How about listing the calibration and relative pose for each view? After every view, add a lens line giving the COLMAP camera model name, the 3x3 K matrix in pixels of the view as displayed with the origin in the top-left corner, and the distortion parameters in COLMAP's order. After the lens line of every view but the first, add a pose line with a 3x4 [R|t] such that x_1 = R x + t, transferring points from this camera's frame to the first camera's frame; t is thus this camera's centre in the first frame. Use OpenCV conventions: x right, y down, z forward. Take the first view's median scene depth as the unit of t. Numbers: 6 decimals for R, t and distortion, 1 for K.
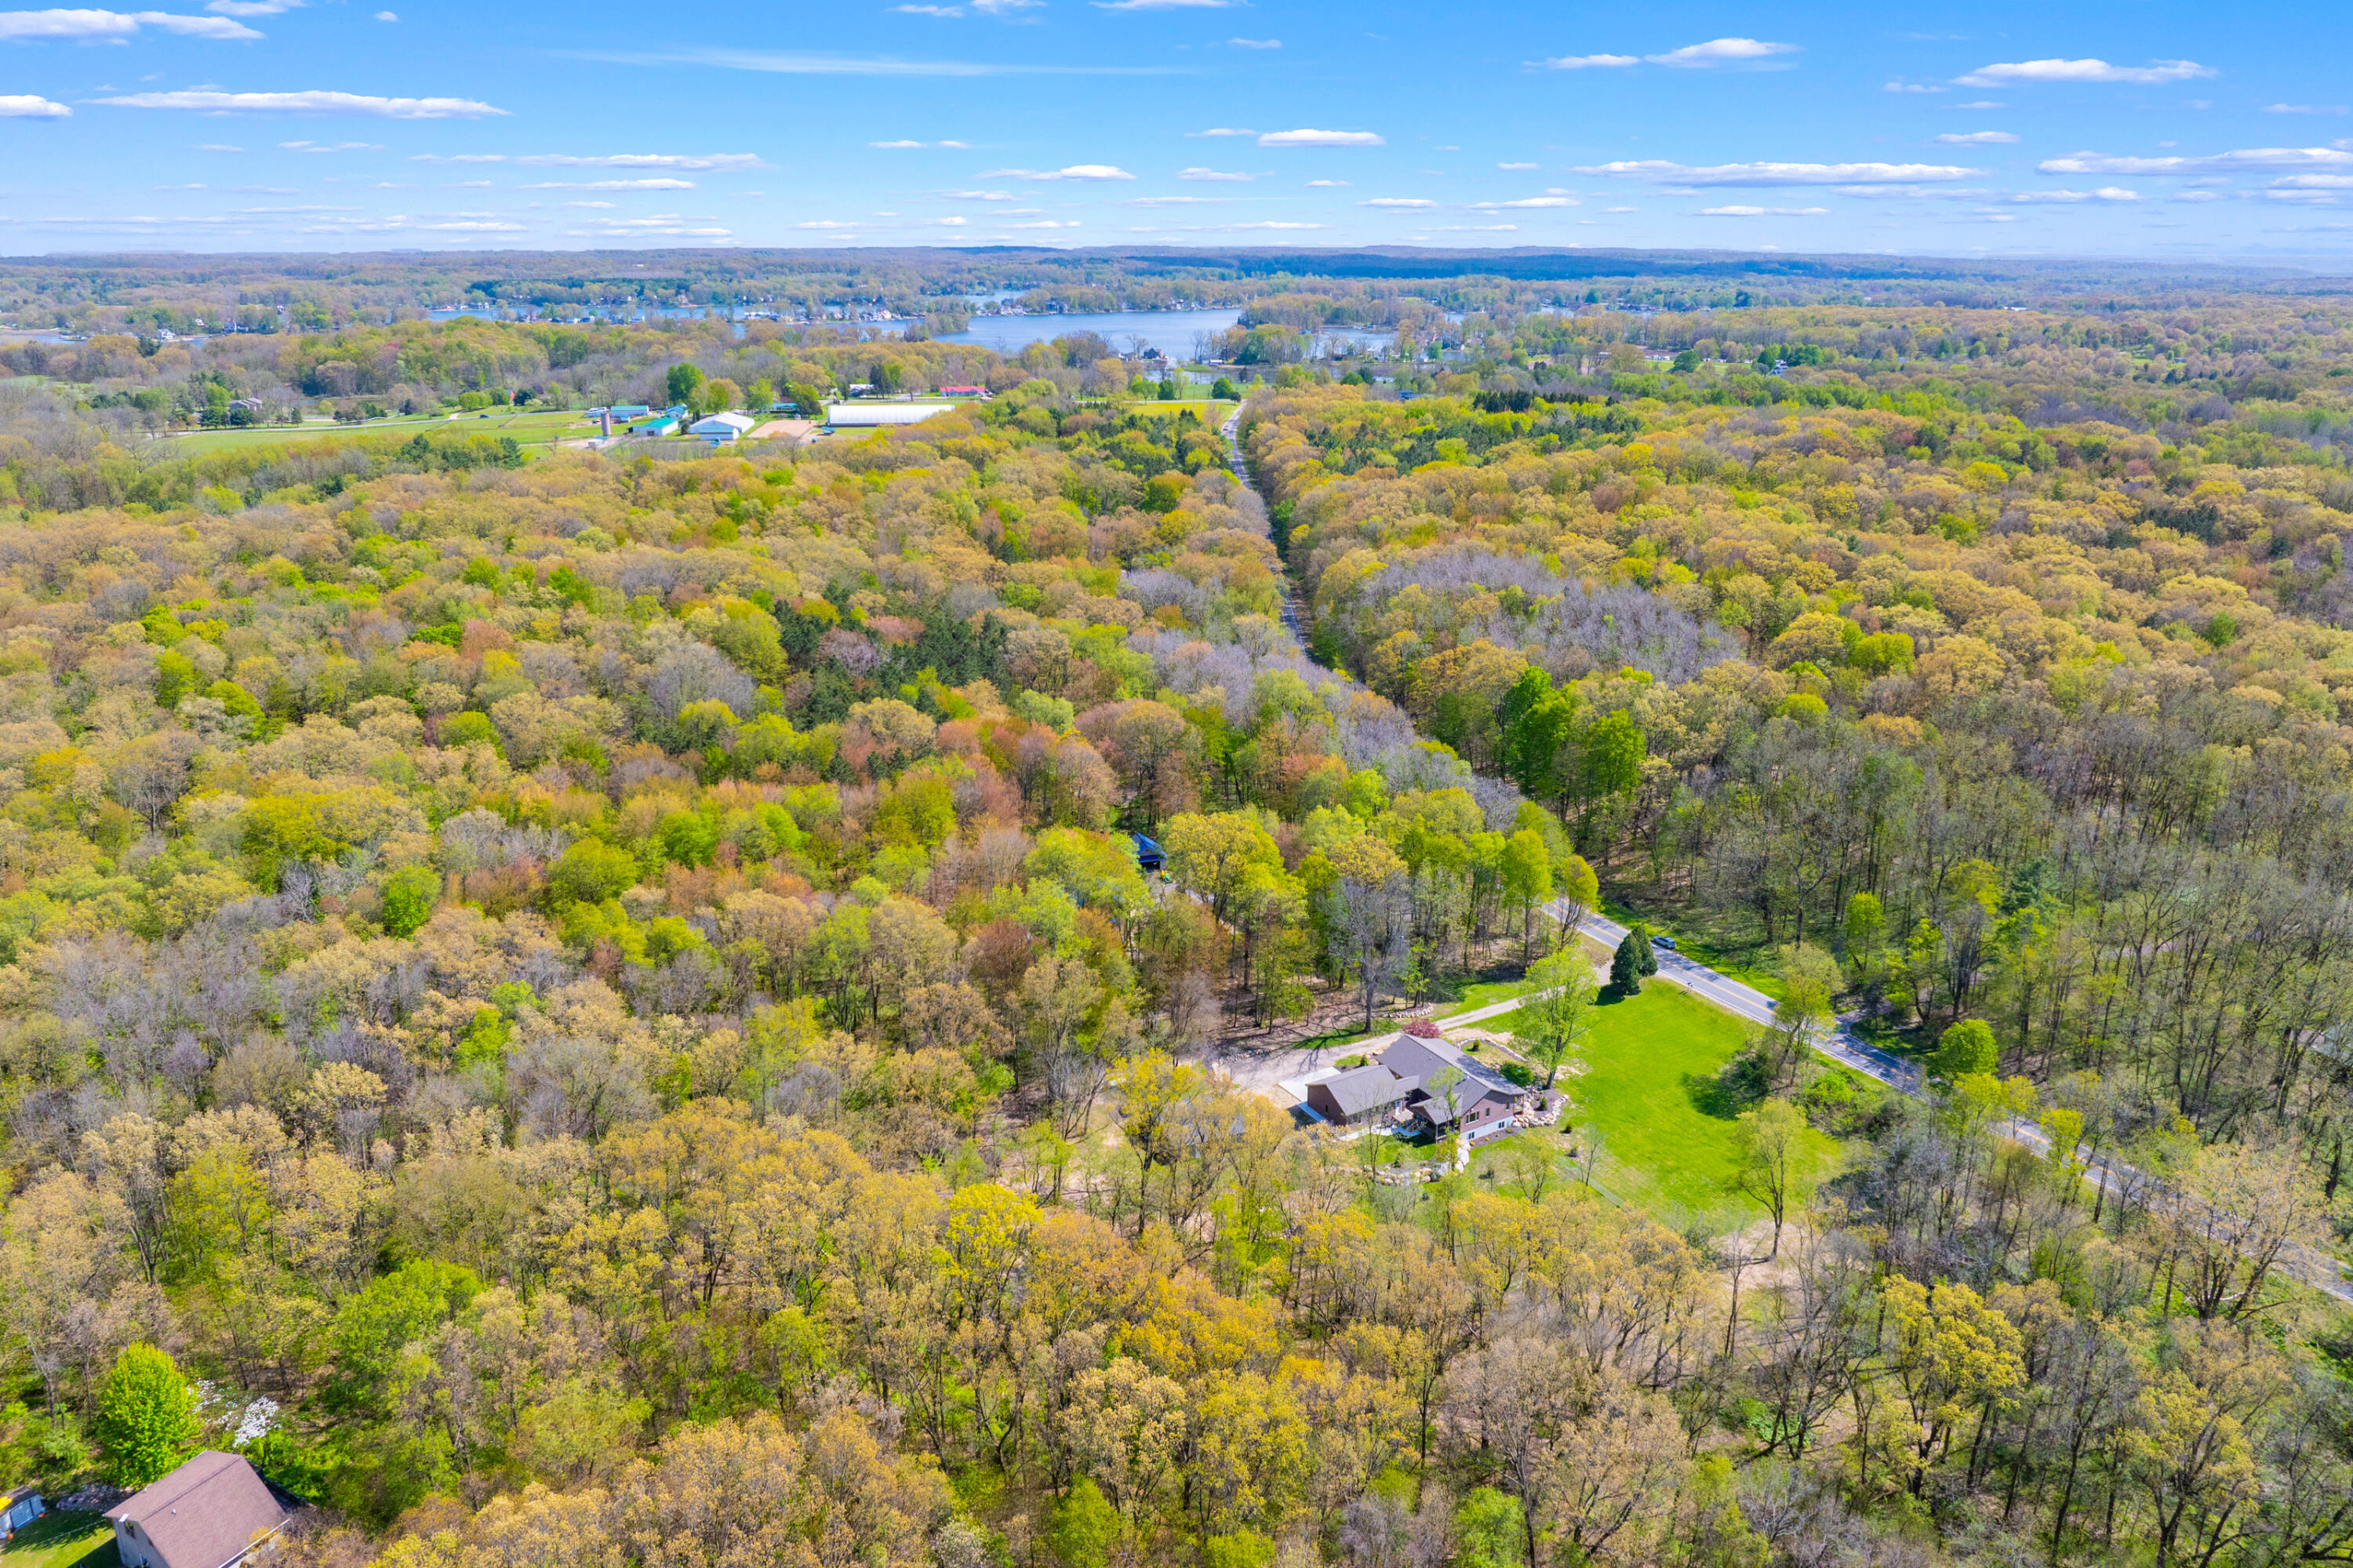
lens RADIAL K [[1642.1, 0, 1172.4], [0, 1642.1, 829.7], [0, 0, 1]] dist [-0.025540, -0.001211]
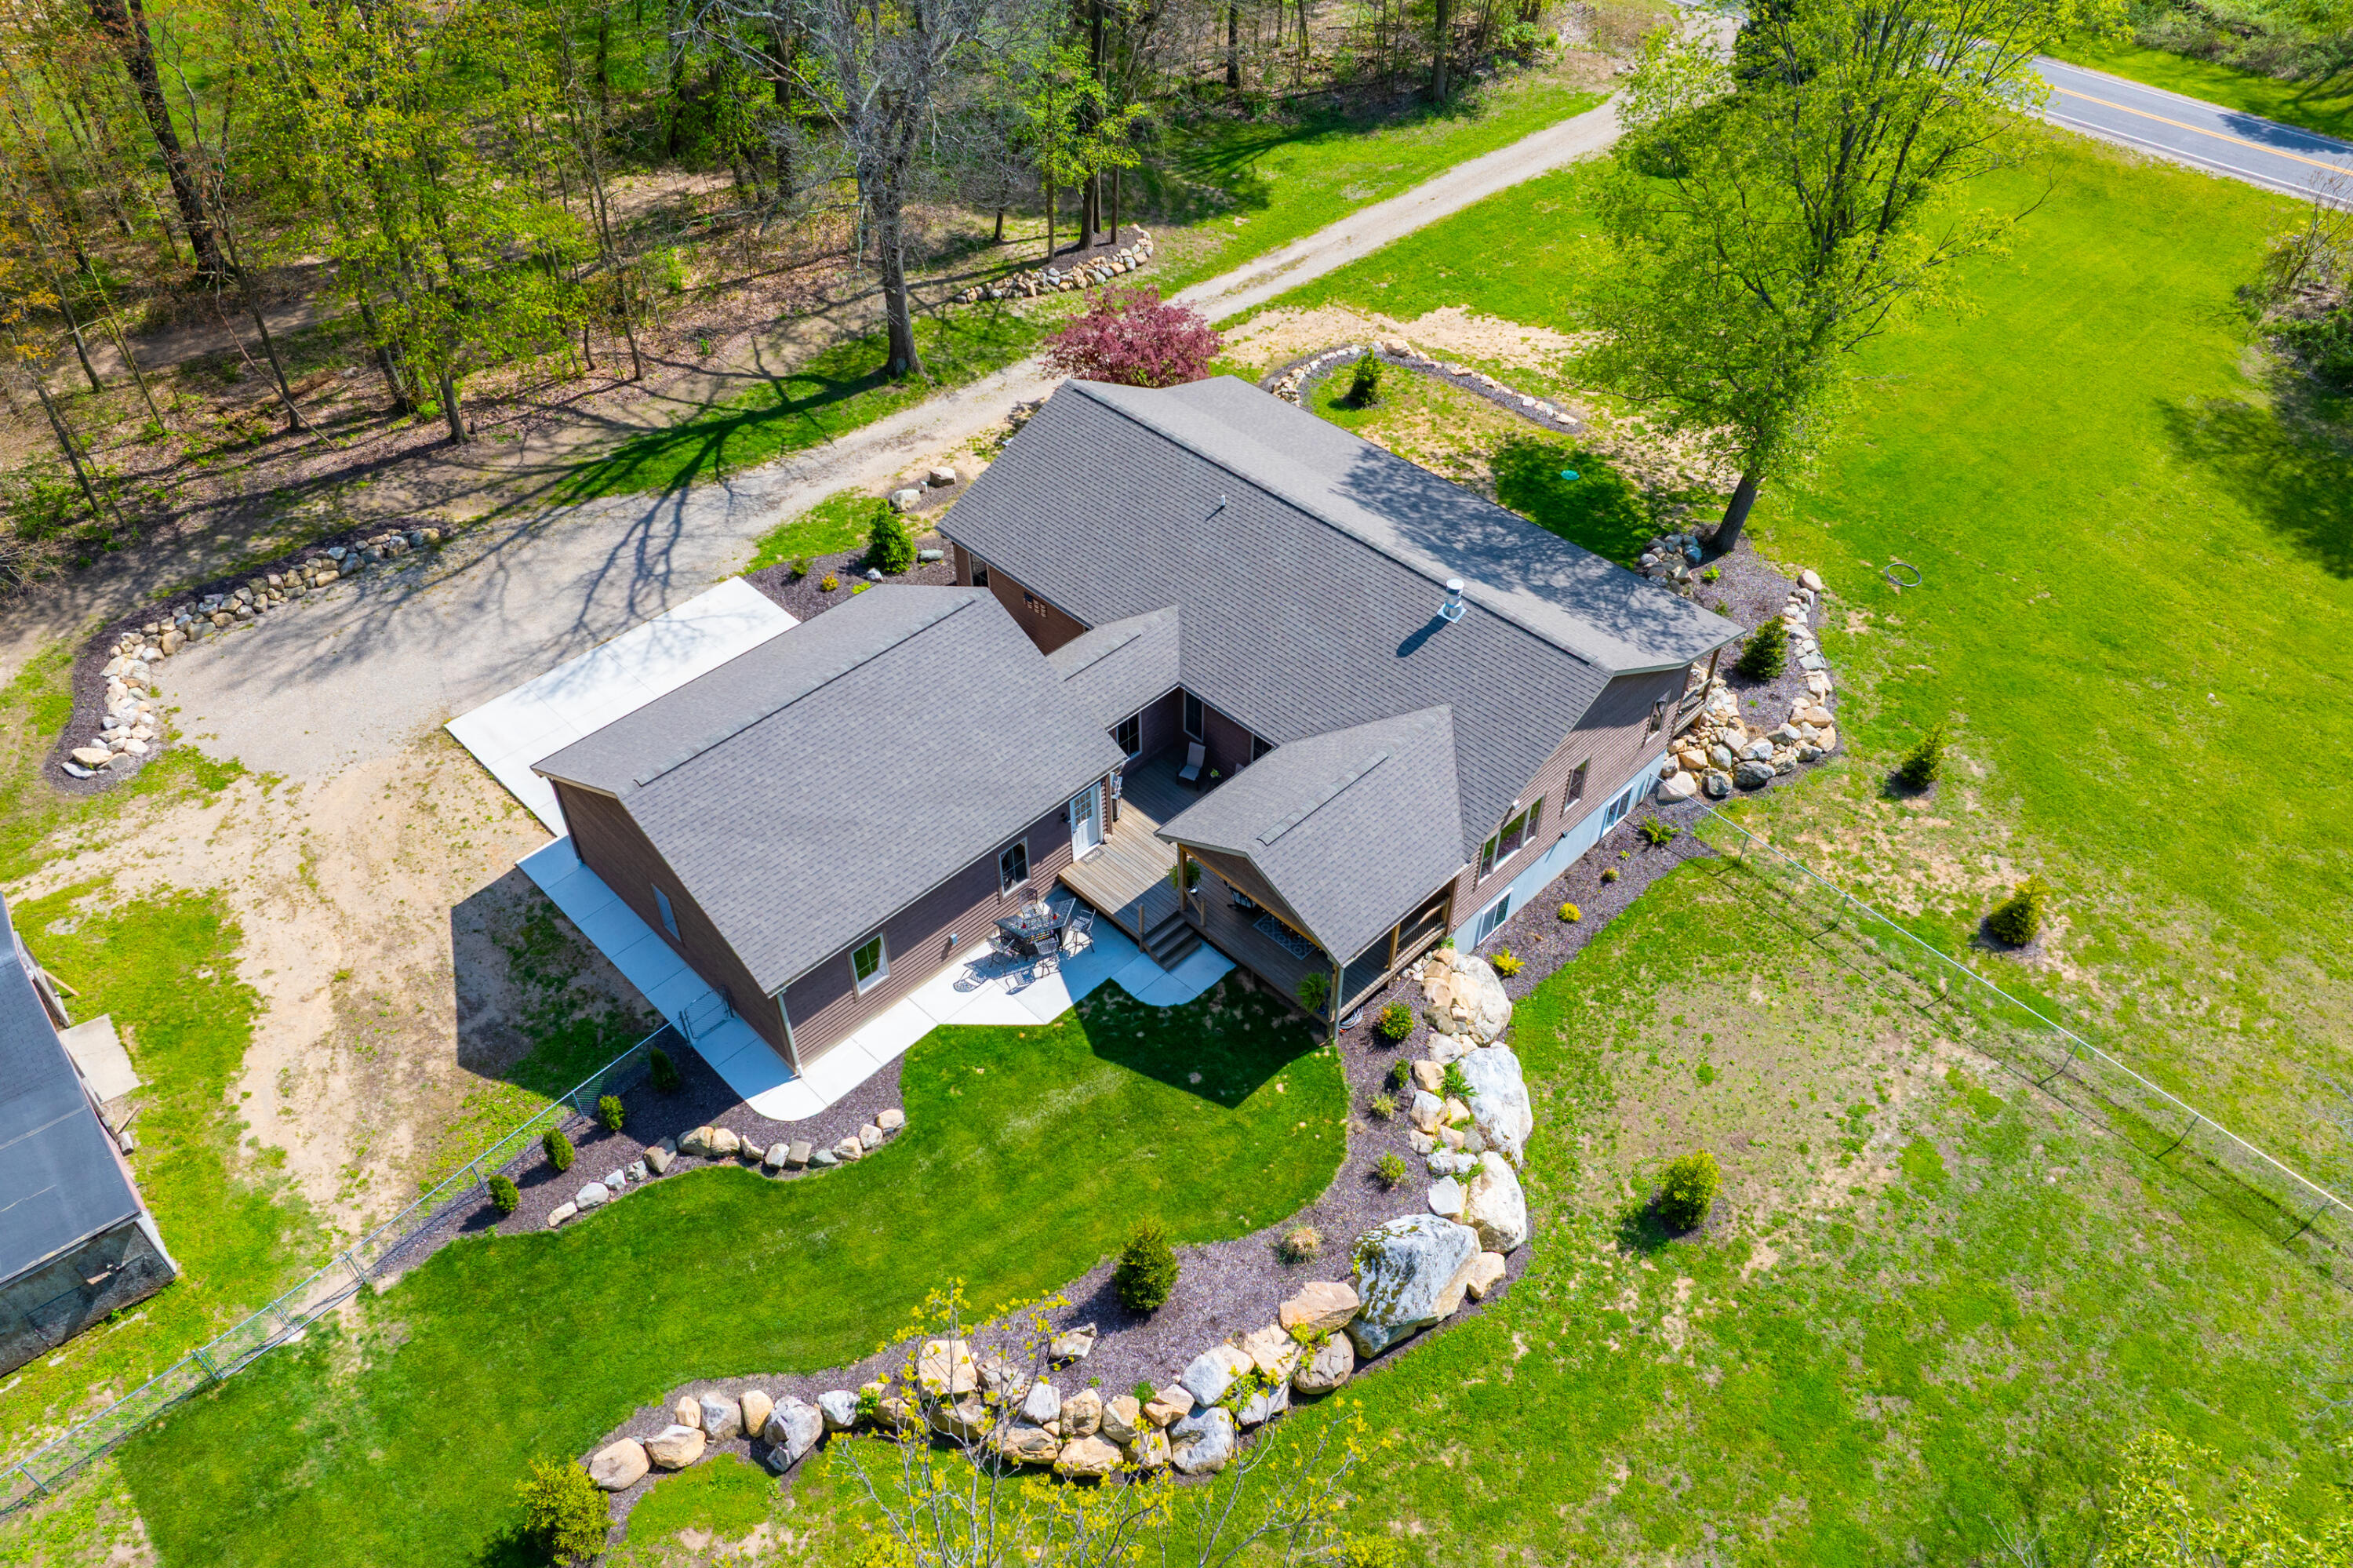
lens RADIAL K [[1647.2, 0, 1176.5], [0, 1647.2, 784.0], [0, 0, 1]] dist [-0.037391, -0.000706]
pose [[0.969684, -0.167556, 0.177871, 0.105776], [0.084812, 0.913419, 0.398087, 0.087004], [-0.229173, -0.370933, 0.899938, 0.762196]]
